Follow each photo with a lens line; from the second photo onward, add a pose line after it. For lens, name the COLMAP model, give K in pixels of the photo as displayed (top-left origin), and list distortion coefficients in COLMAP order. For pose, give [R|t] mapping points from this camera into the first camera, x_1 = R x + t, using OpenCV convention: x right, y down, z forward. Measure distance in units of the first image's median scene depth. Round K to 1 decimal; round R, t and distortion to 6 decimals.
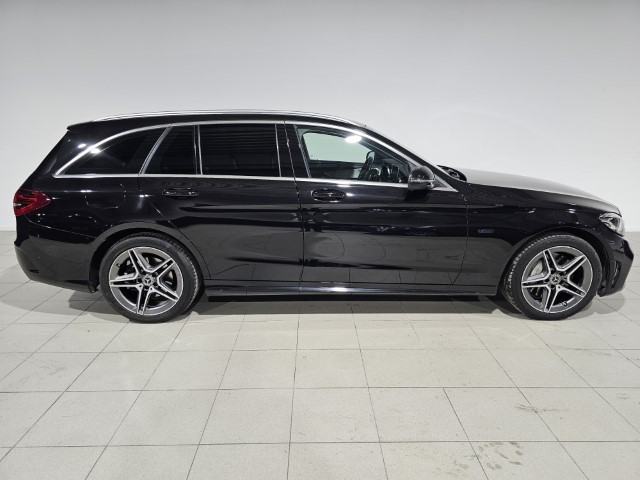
lens RADIAL K [[430.0, 0, 320.0], [0, 430.0, 240.0], [0, 0, 1]] dist [0.017041, -0.002257]
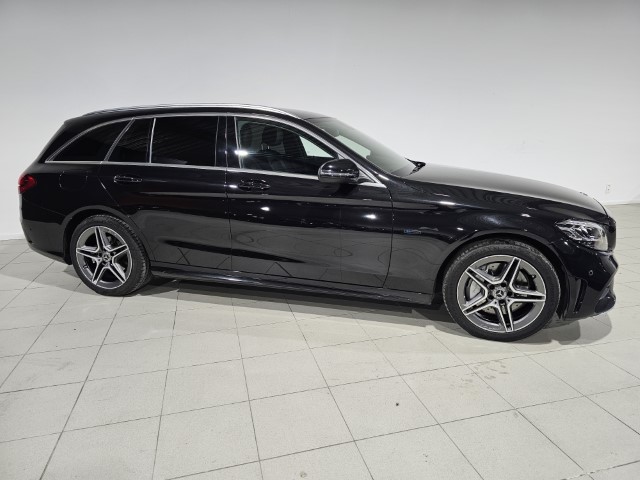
lens RADIAL K [[430.0, 0, 320.0], [0, 430.0, 240.0], [0, 0, 1]] dist [0.017041, -0.002257]
pose [[0.965394, 0.068172, -0.251728, 0.414005], [-0.070513, 0.997511, -0.000279, 0.011600], [0.251083, 0.018020, 0.967798, 0.057352]]
